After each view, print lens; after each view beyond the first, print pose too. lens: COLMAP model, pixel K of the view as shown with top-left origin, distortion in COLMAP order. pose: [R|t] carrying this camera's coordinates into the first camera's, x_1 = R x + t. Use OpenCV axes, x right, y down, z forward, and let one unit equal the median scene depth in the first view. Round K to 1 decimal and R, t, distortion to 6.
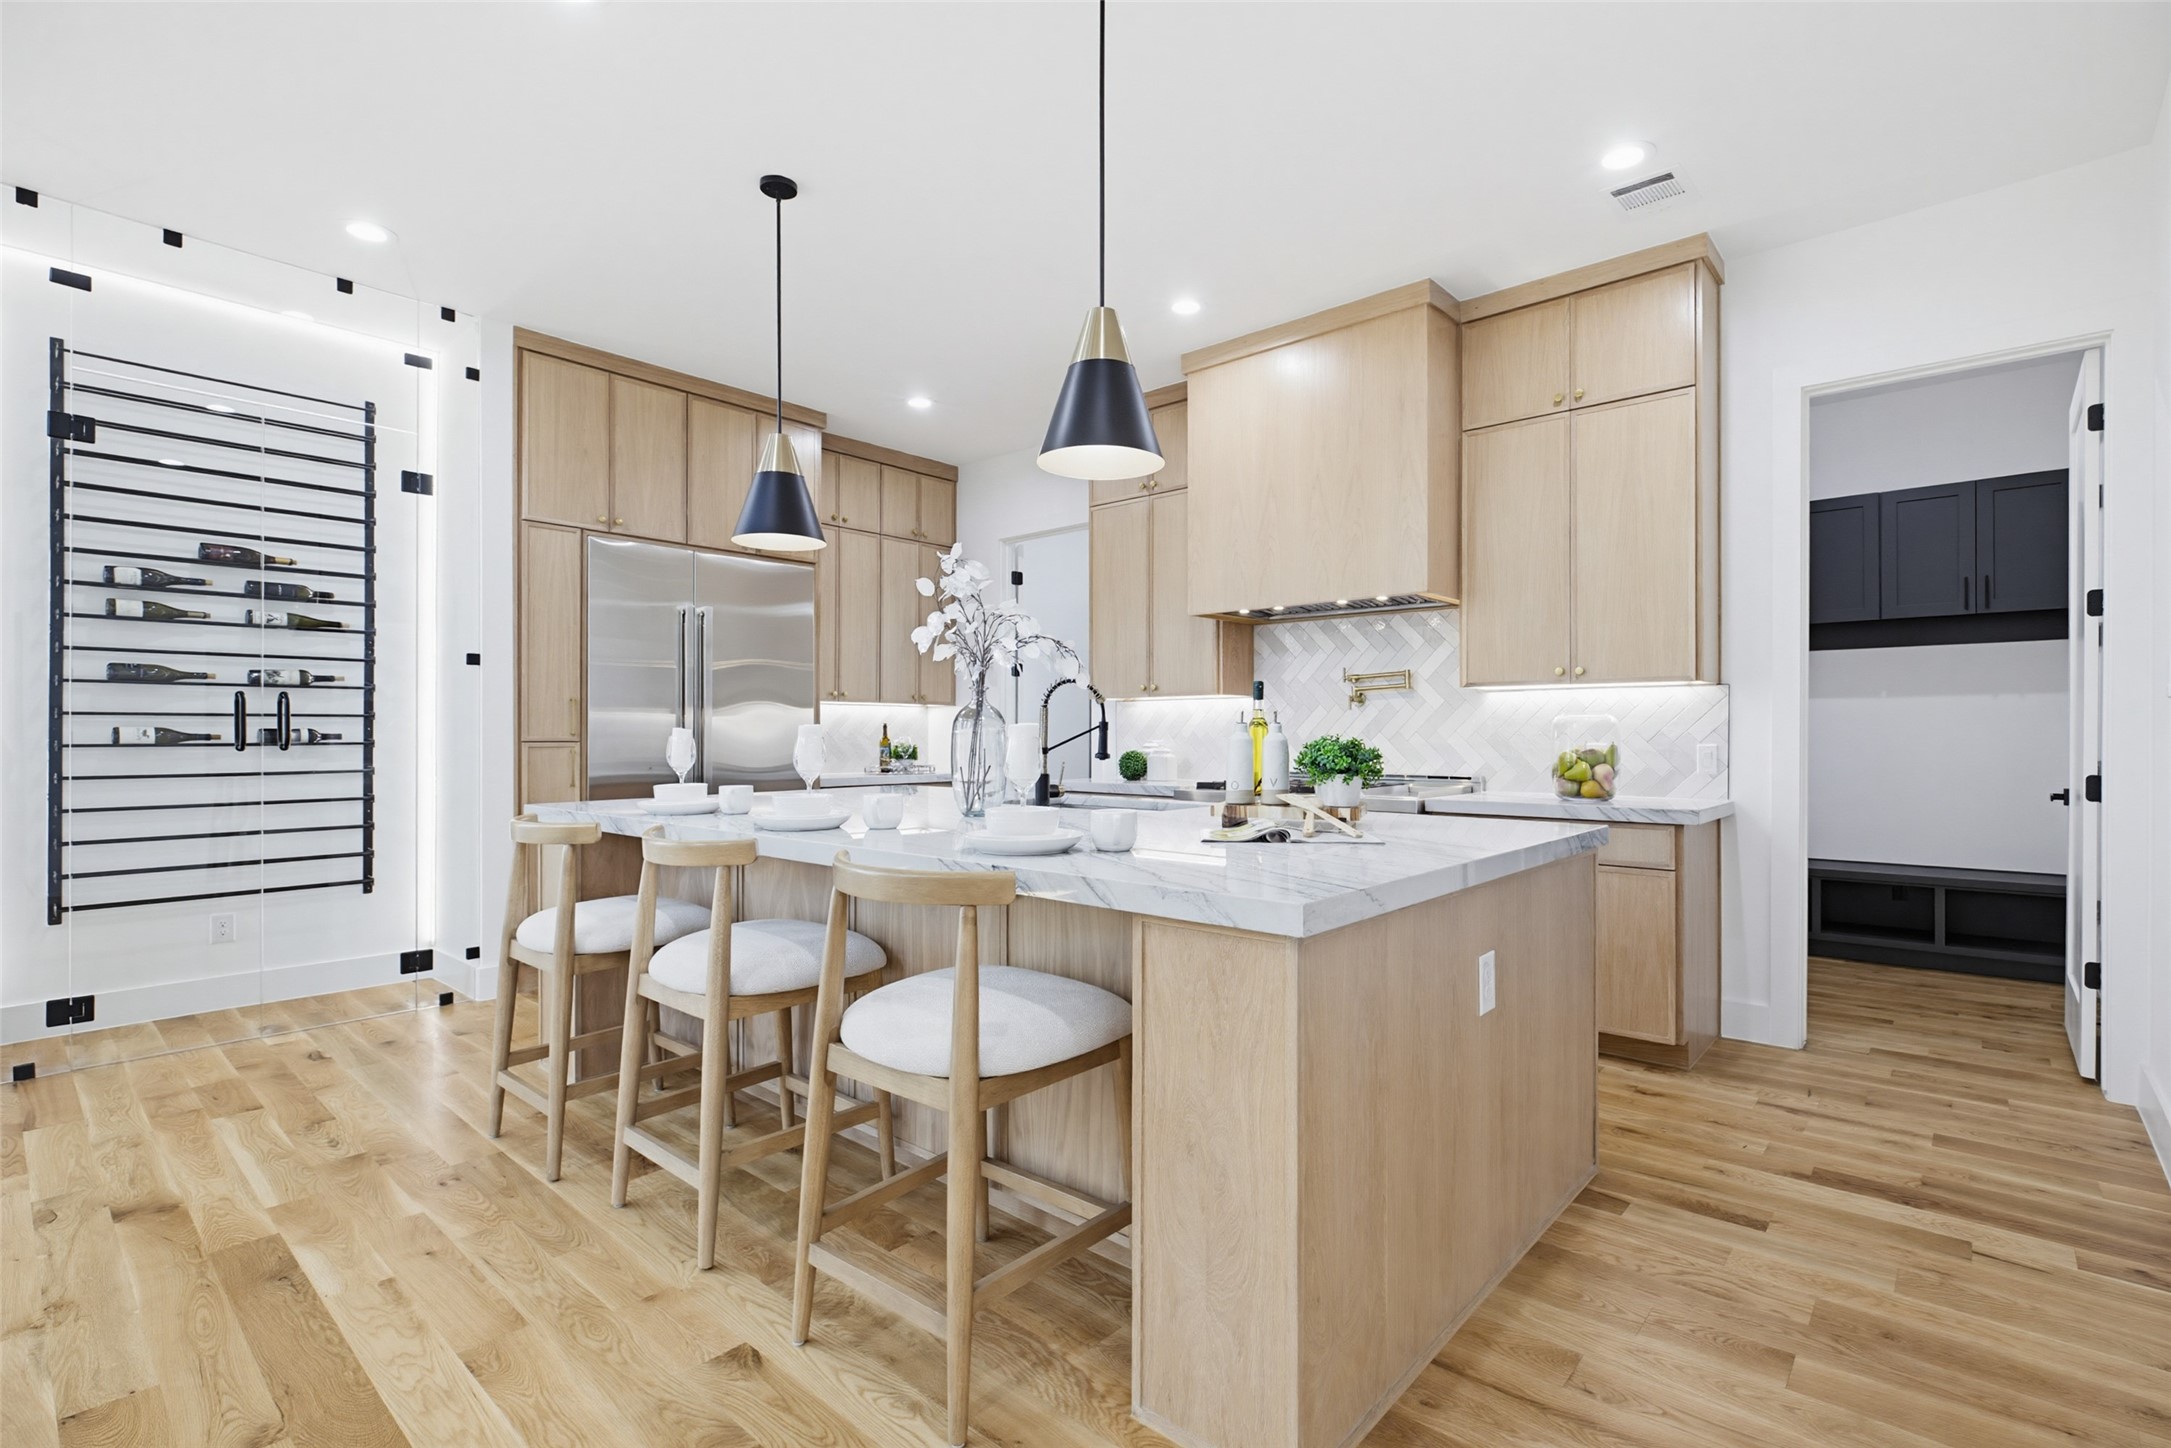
lens RADIAL K [[992.0, 0, 1106.9], [0, 992.0, 732.2], [0, 0, 1]] dist [0.003966, 0.000370]
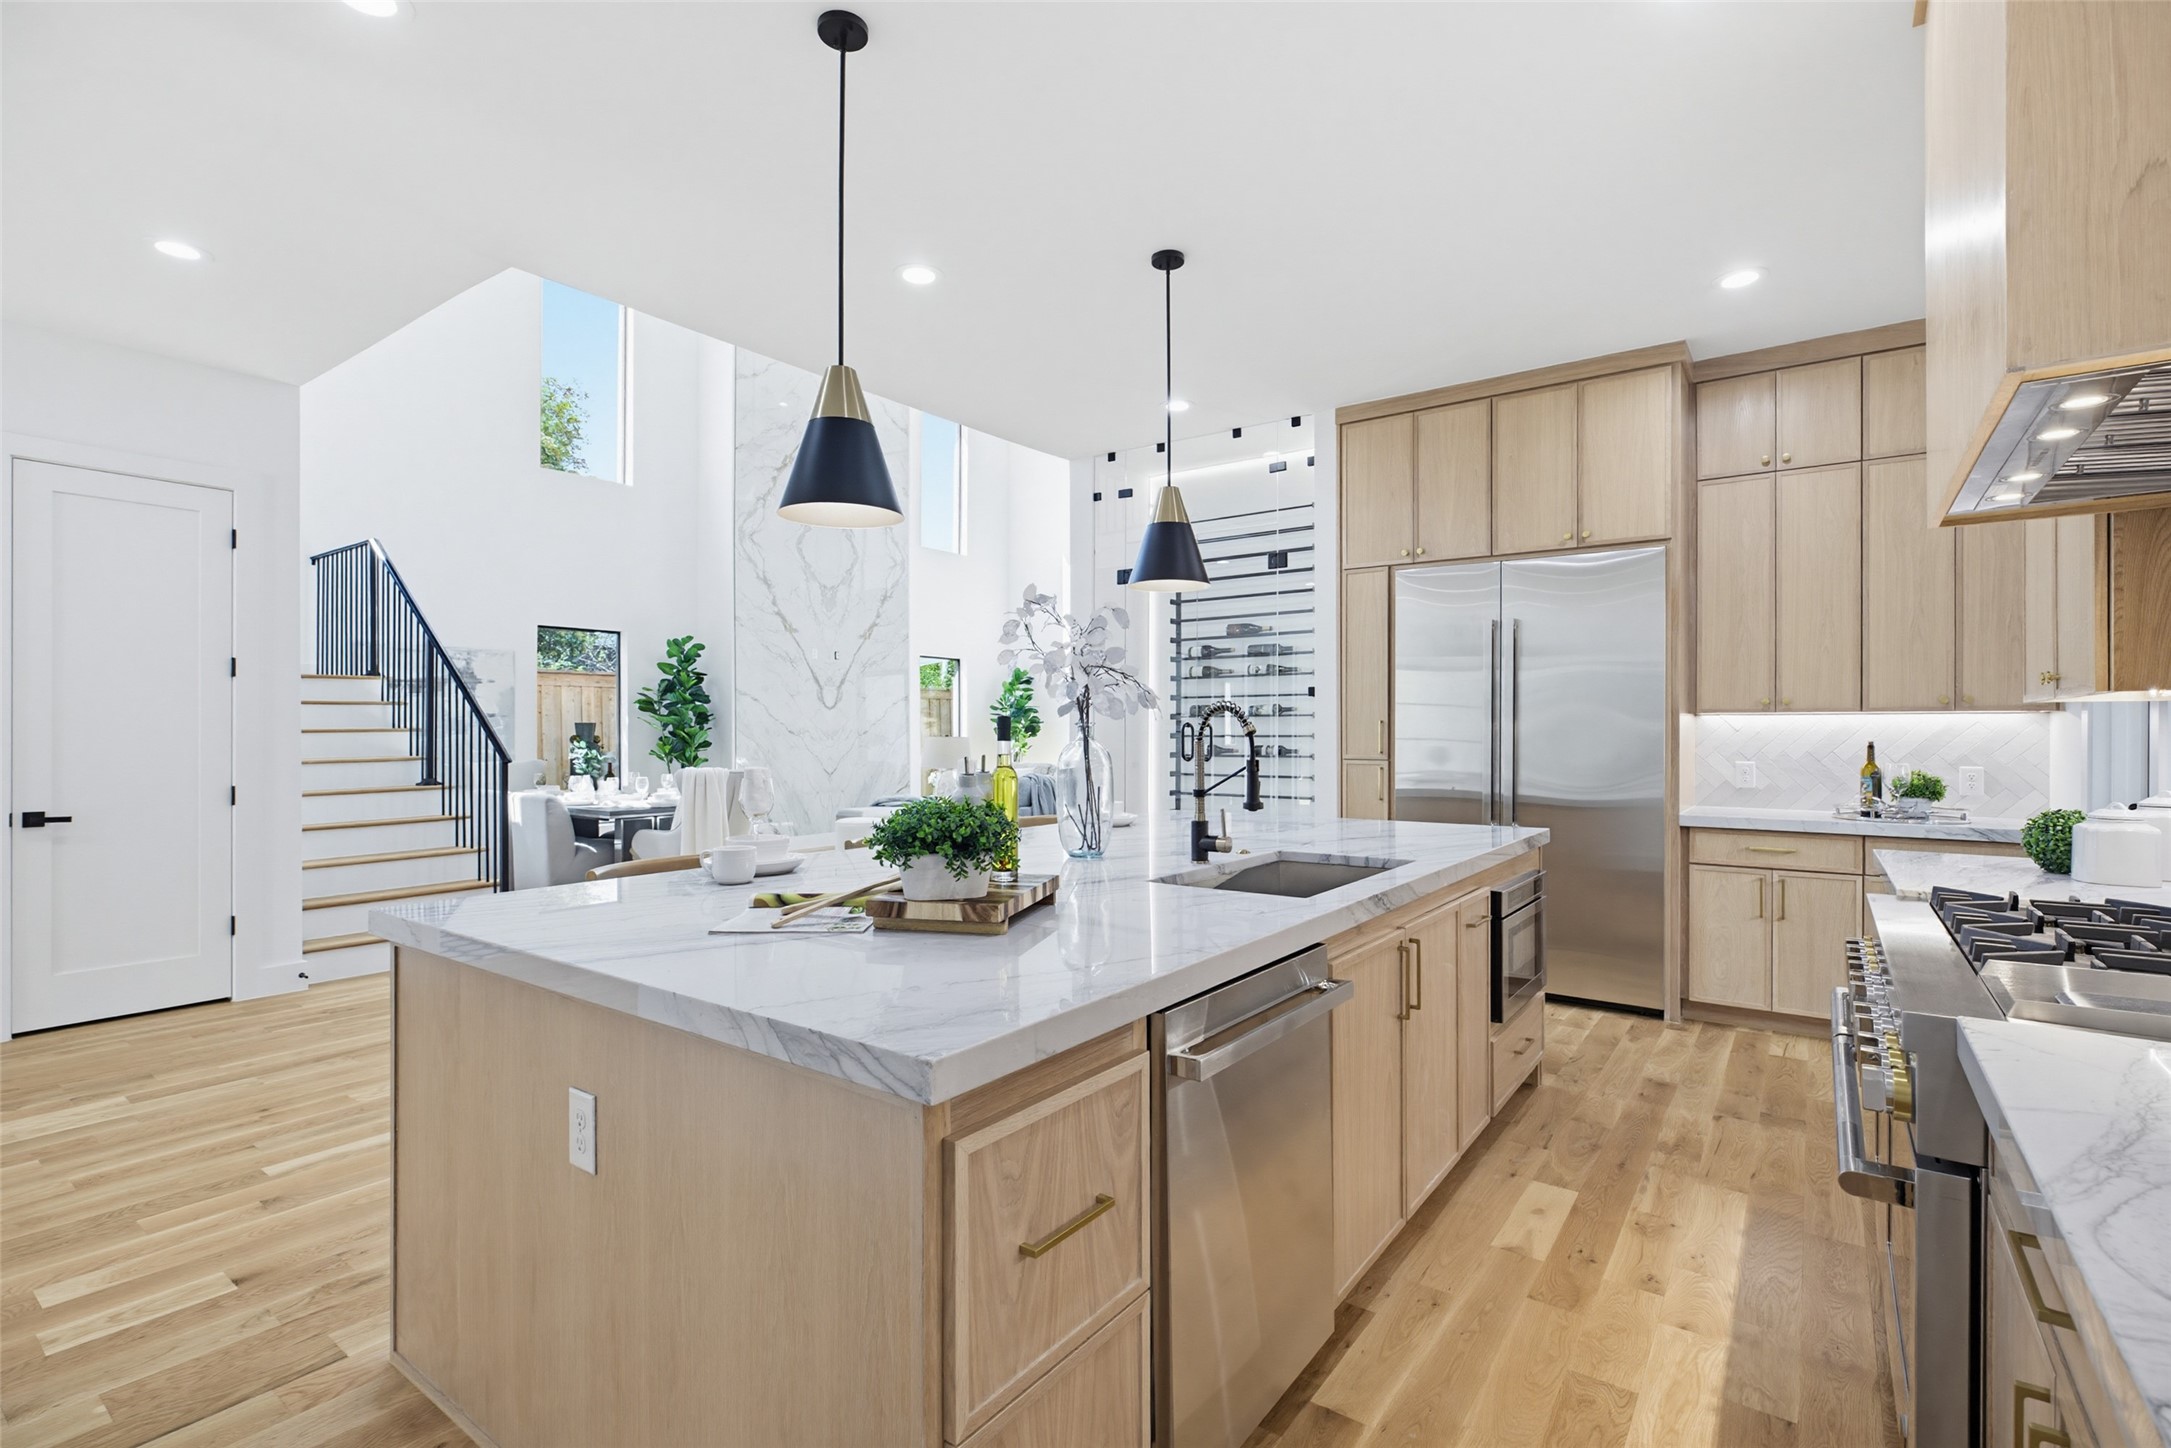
lens RADIAL K [[992.0, 0, 1106.9], [0, 992.0, 732.2], [0, 0, 1]] dist [0.003966, 0.000370]
pose [[0.098390, 0.003251, -0.995143, 0.582835], [0.000698, 0.999994, 0.003336, -0.027597], [0.995148, -0.001022, 0.098388, 0.638843]]
